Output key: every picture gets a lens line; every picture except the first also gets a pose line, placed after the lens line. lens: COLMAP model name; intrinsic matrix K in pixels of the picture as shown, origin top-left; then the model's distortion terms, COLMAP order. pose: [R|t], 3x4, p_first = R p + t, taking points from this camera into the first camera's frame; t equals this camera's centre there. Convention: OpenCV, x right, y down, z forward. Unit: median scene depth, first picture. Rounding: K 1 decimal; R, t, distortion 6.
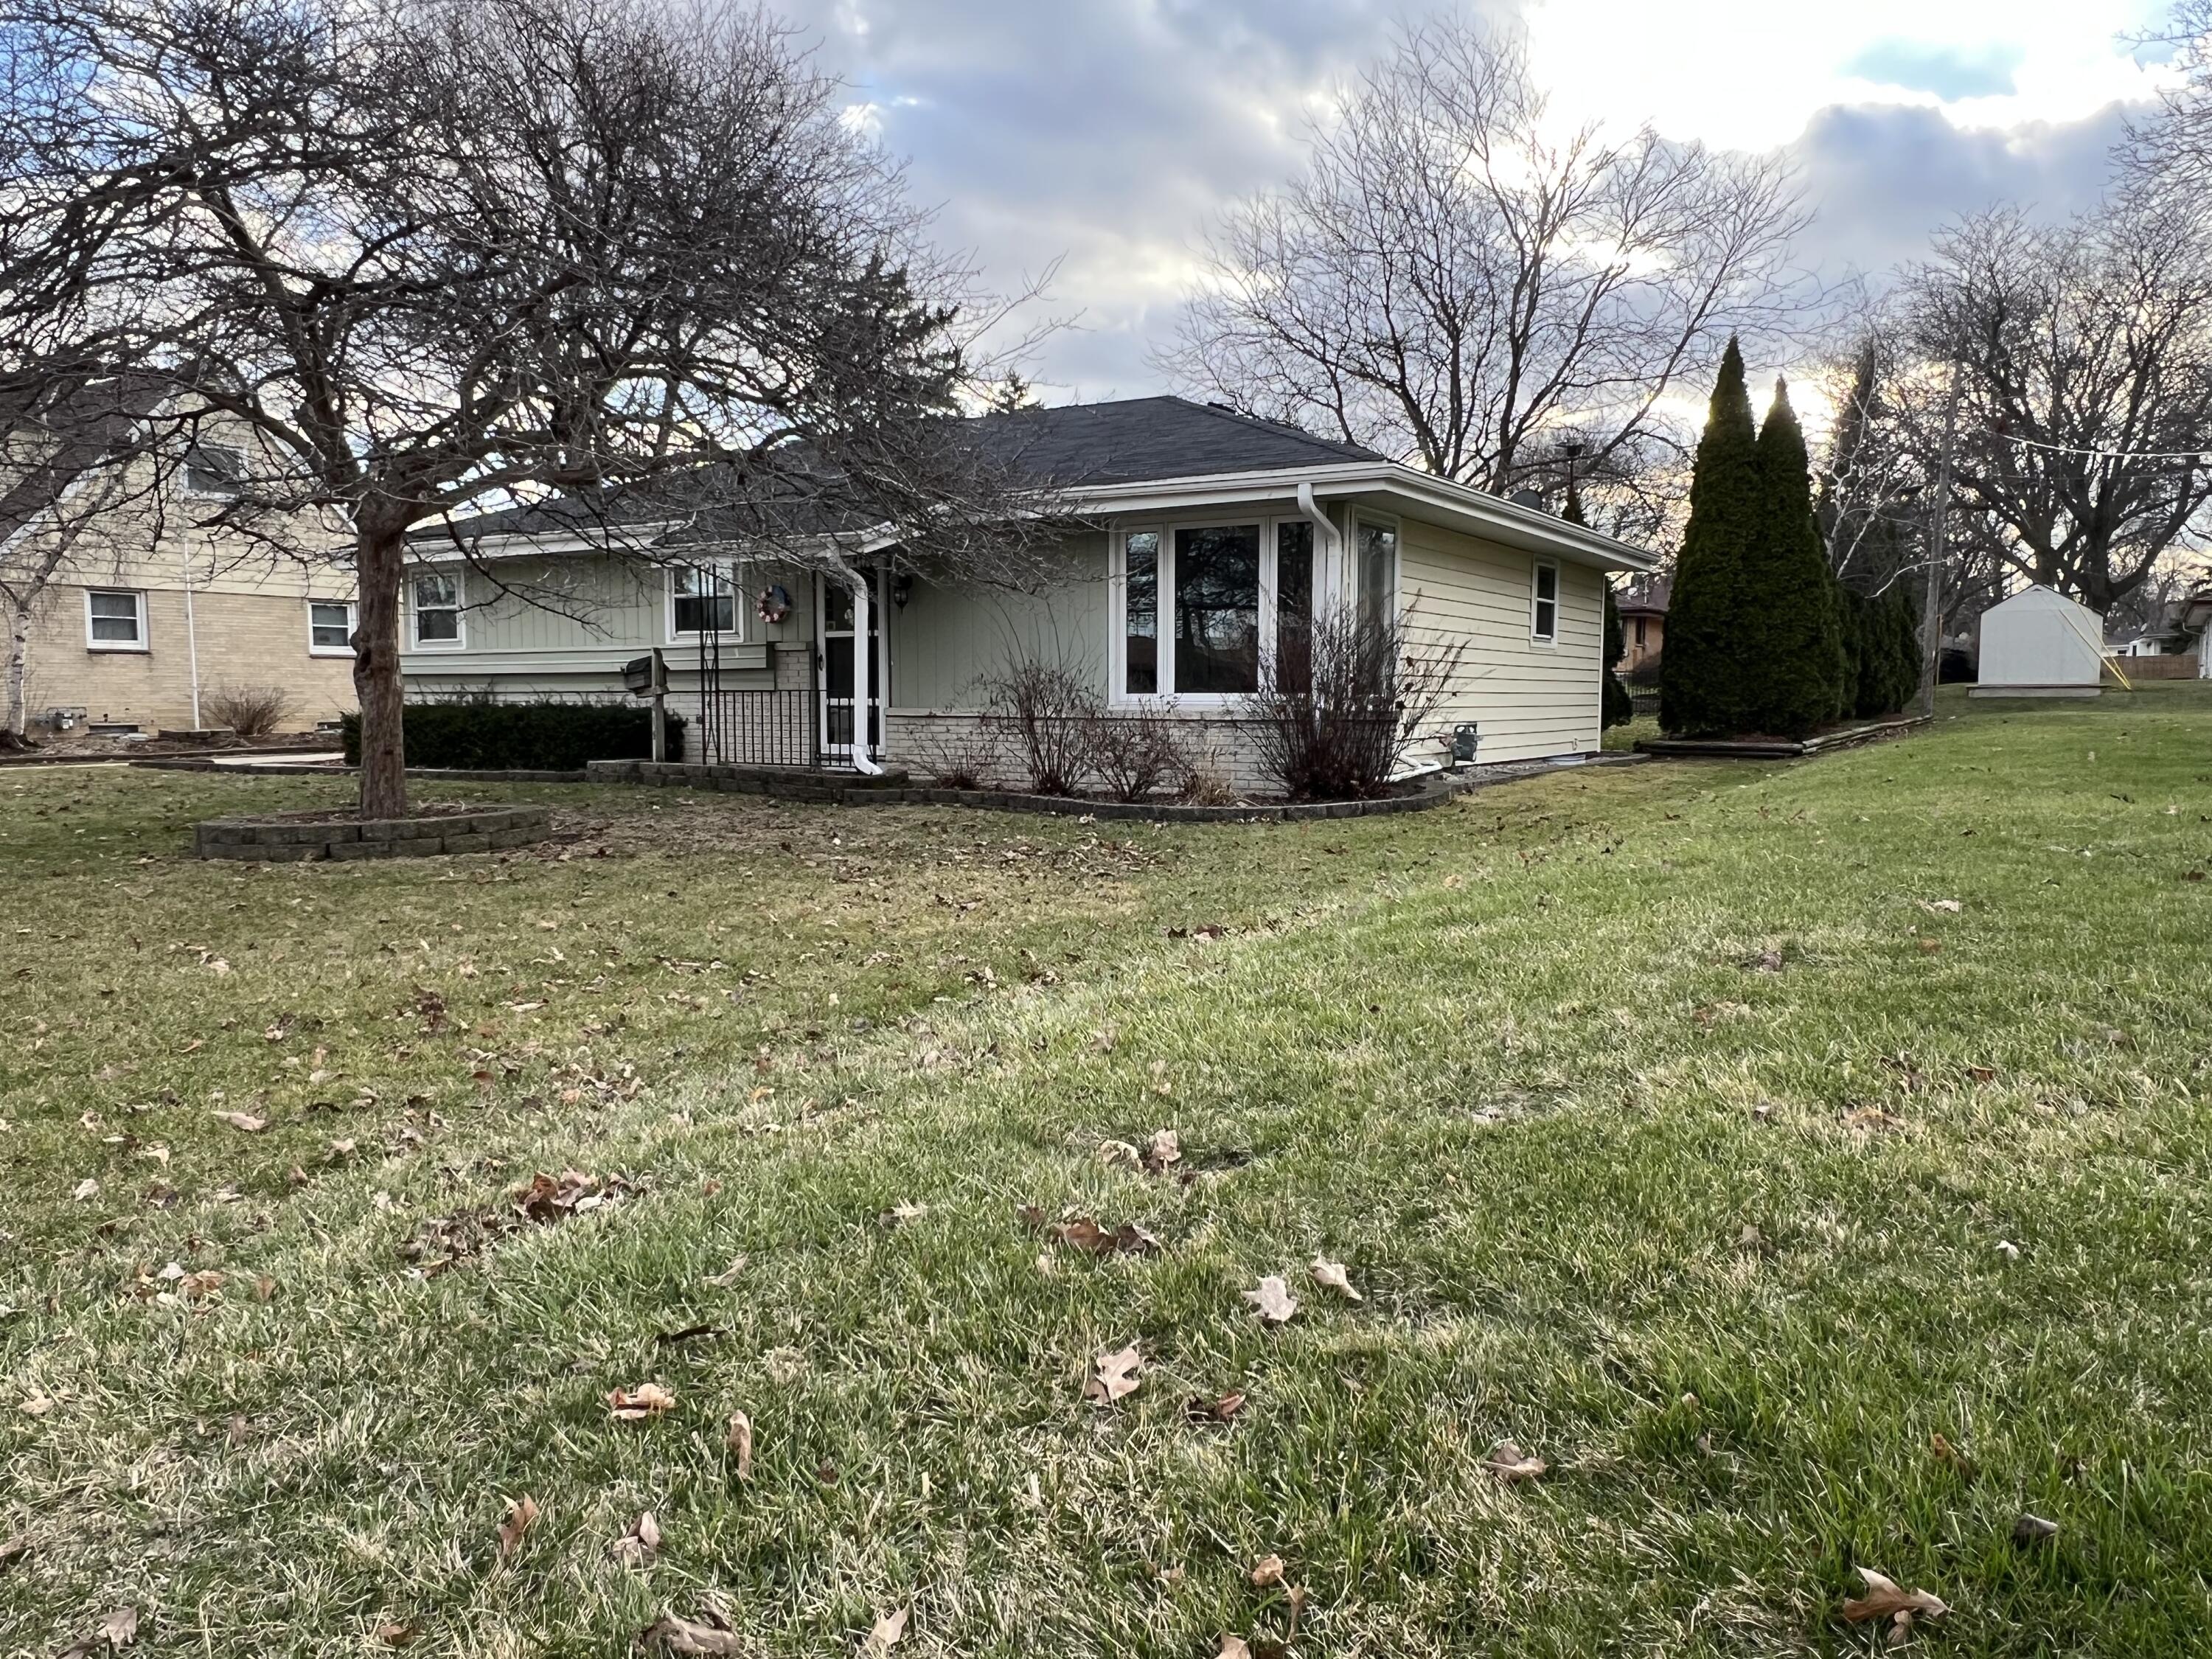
lens RADIAL K [[1551.0, 0, 1106.0], [0, 1551.0, 829.5], [0, 0, 1]] dist [0.004186, -0.000545]
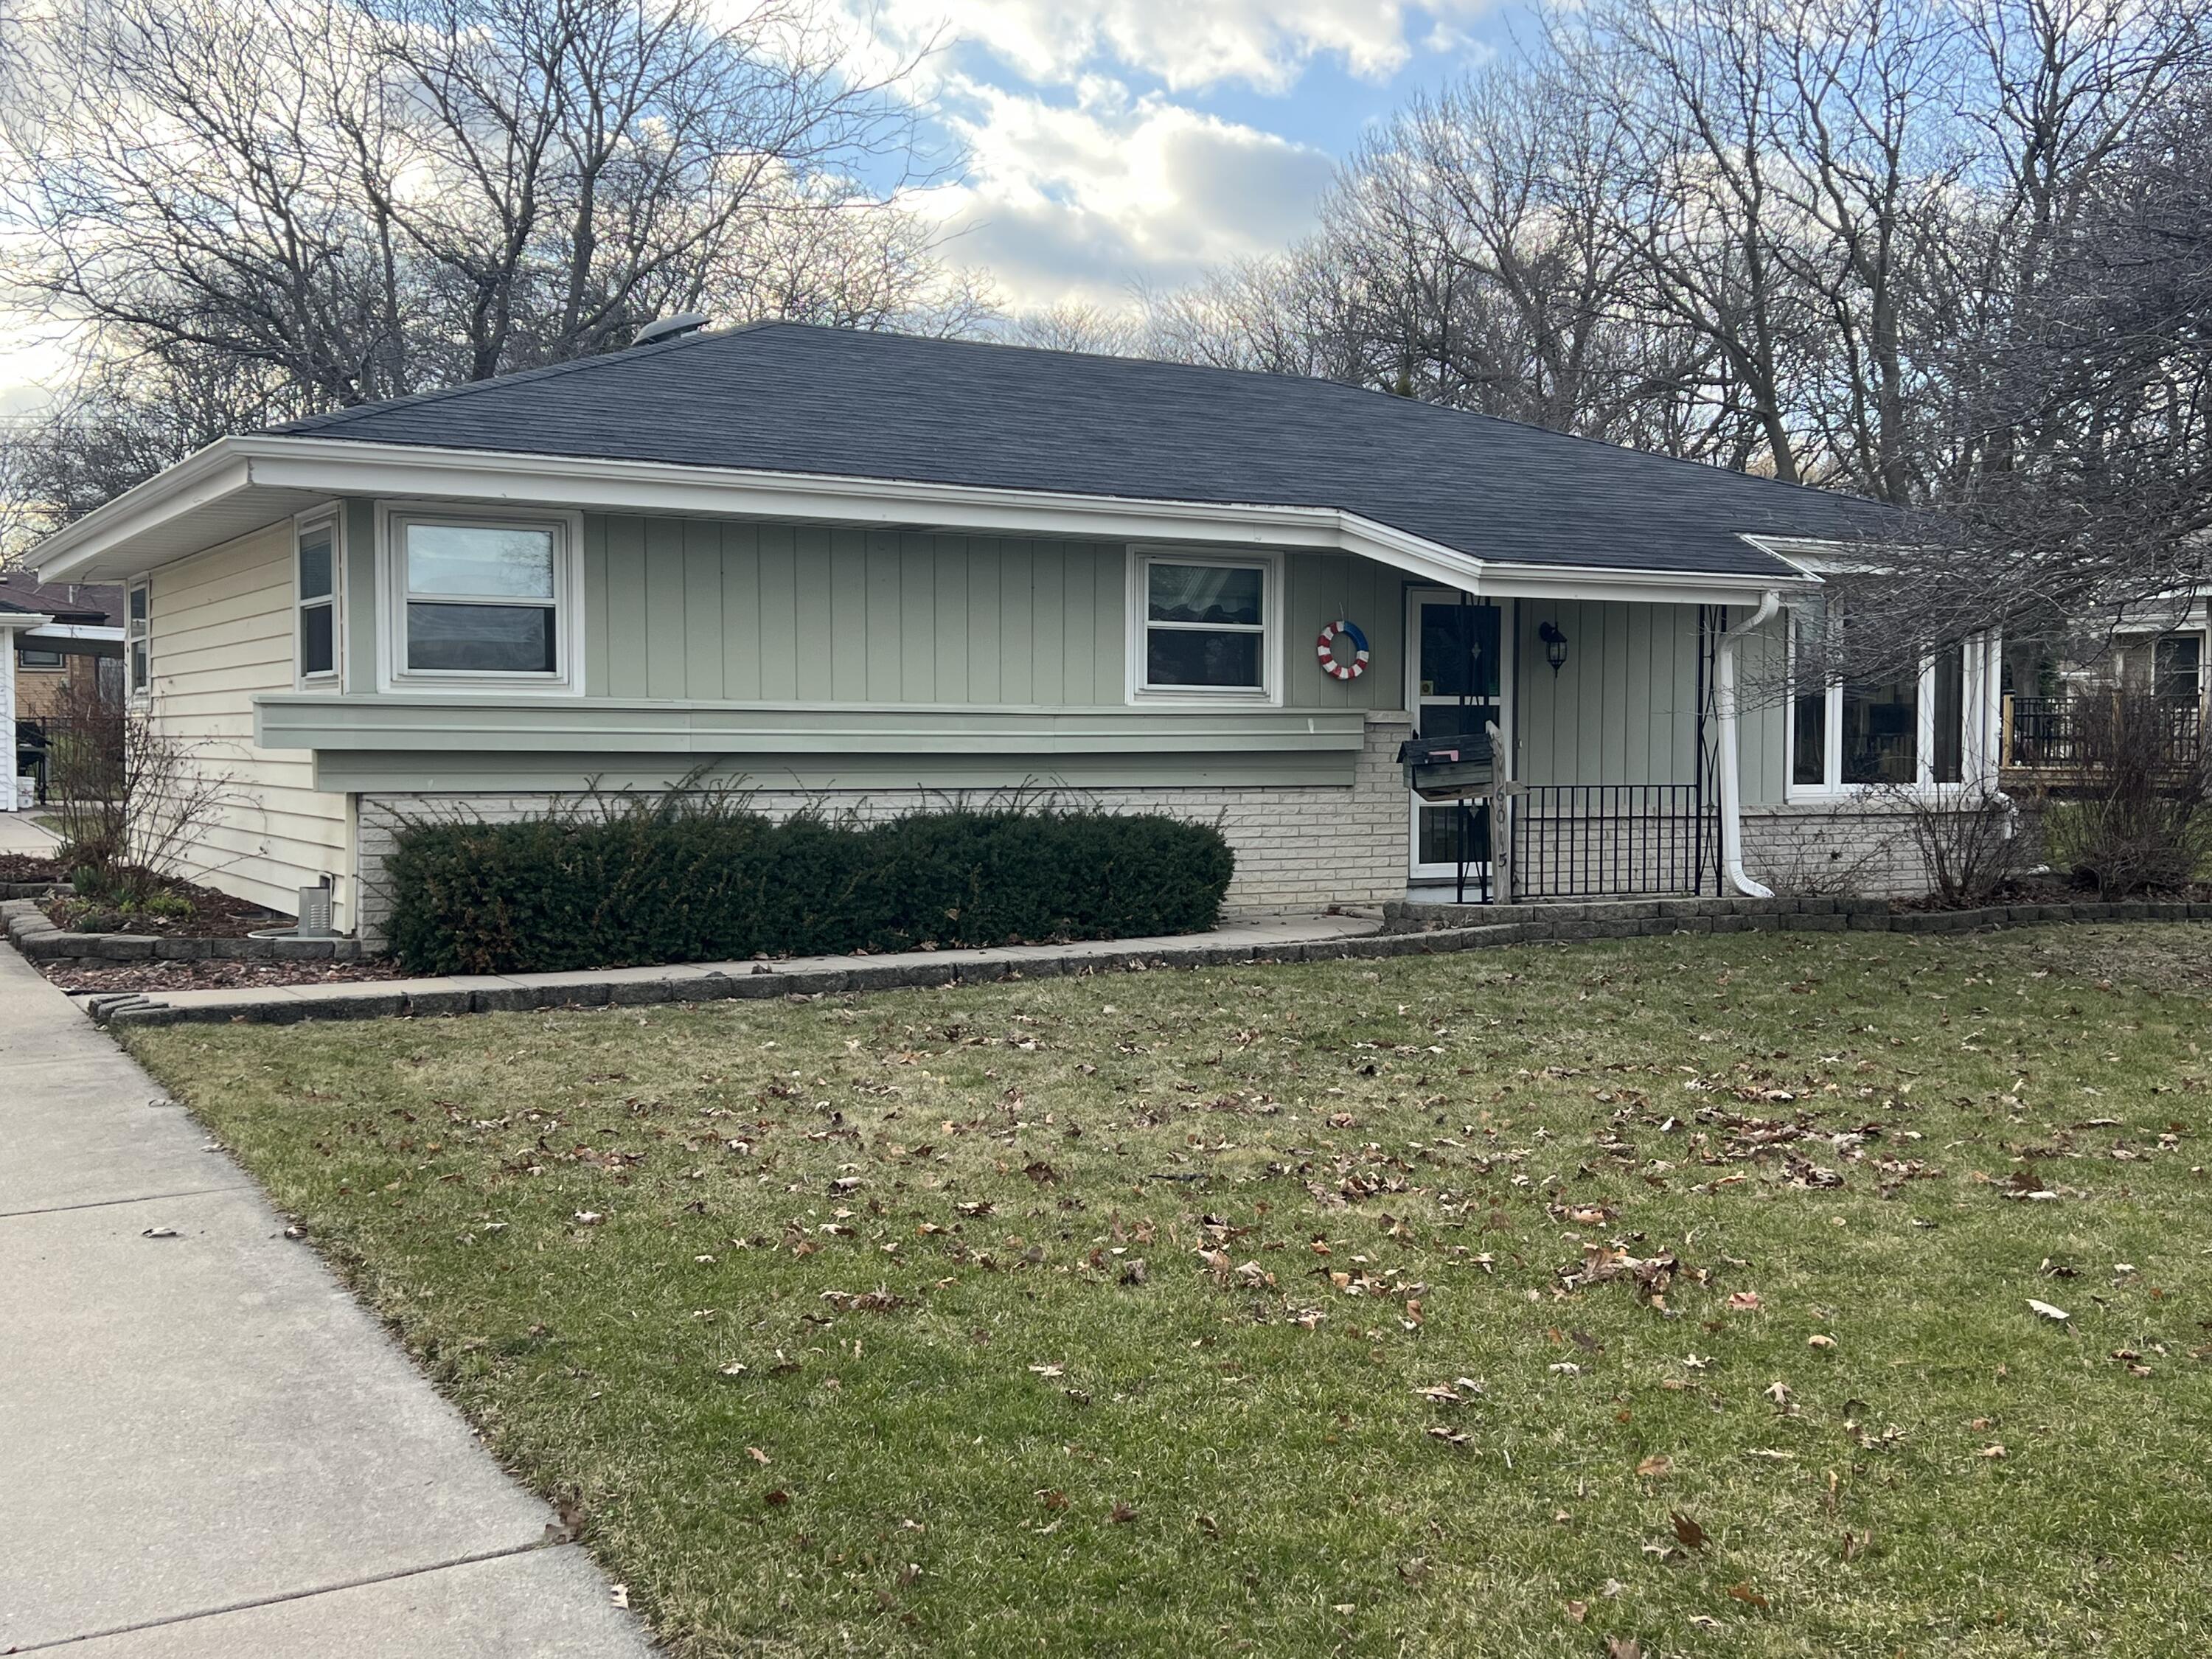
lens RADIAL K [[2343.0, 0, 1145.1], [0, 2343.0, 828.7], [0, 0, 1]] dist [0.153418, -0.333862]
pose [[0.403237, -0.017056, 0.914937, -1.234838], [0.090786, 0.995639, -0.021451, -0.063559], [-0.910581, 0.091713, 0.403027, 0.746551]]
